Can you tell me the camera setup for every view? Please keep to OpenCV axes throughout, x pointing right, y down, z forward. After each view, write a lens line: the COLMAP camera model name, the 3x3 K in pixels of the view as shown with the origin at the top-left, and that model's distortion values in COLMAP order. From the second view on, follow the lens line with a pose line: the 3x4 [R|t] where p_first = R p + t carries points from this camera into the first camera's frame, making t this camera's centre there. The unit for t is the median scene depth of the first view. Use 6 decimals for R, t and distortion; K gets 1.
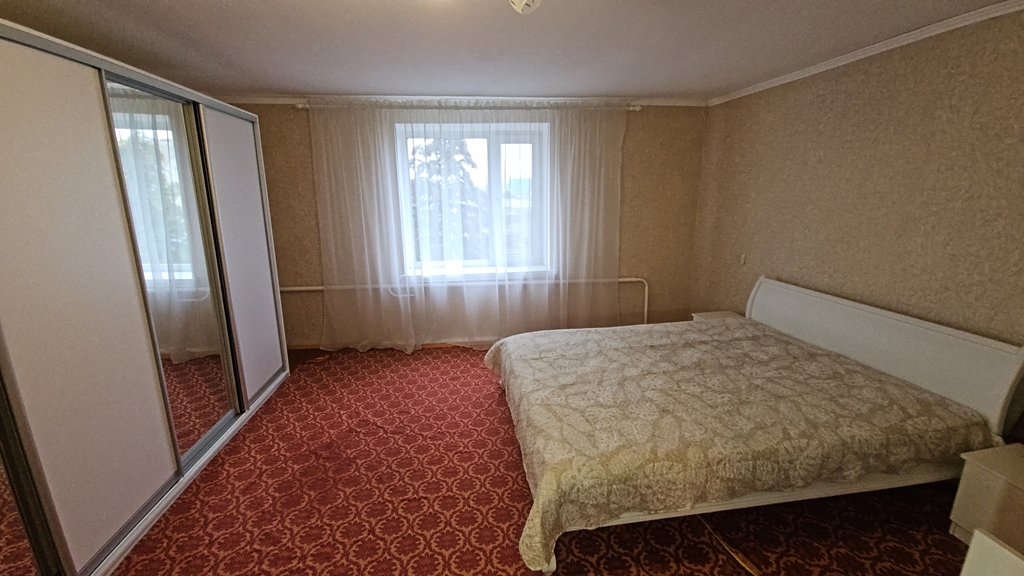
lens RADIAL K [[412.3, 0, 511.9], [0, 412.3, 292.5], [0, 0, 1]] dist [0.002092, 0.000064]
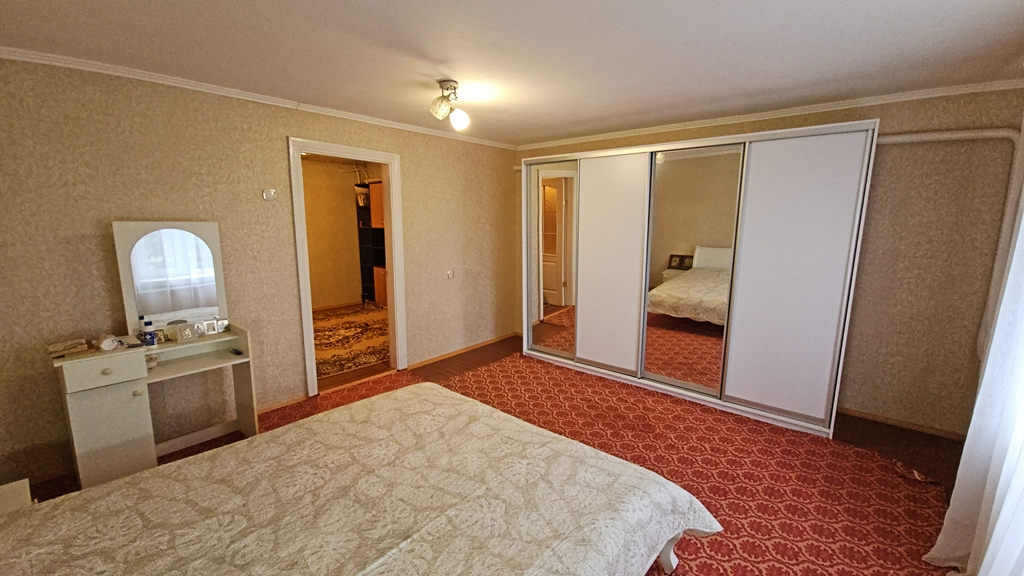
lens RADIAL K [[415.4, 0, 510.3], [0, 415.4, 288.5], [0, 0, 1]] dist [-0.000653, -0.000287]
pose [[-0.743779, 0.122427, -0.657118, 0.483593], [-0.152636, 0.926001, 0.345288, -0.290489], [0.650765, 0.357118, -0.670054, 1.179559]]
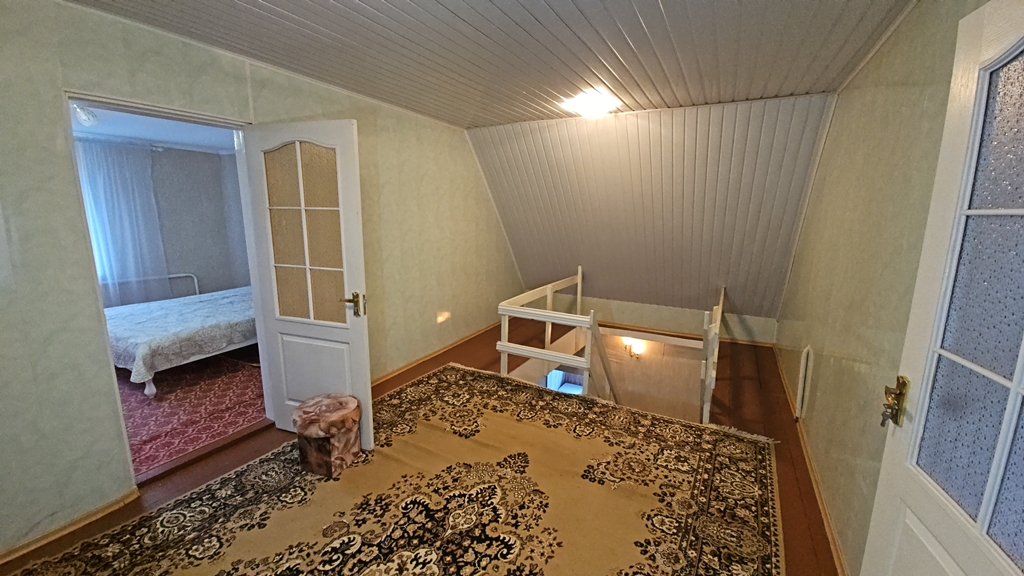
lens RADIAL K [[415.4, 0, 510.3], [0, 415.4, 288.5], [0, 0, 1]] dist [-0.000653, -0.000287]
pose [[0.579136, -0.129495, 0.804881, -0.250279], [0.176839, 0.983750, 0.031032, 0.224621], [-0.795820, 0.124363, 0.592625, -0.895079]]
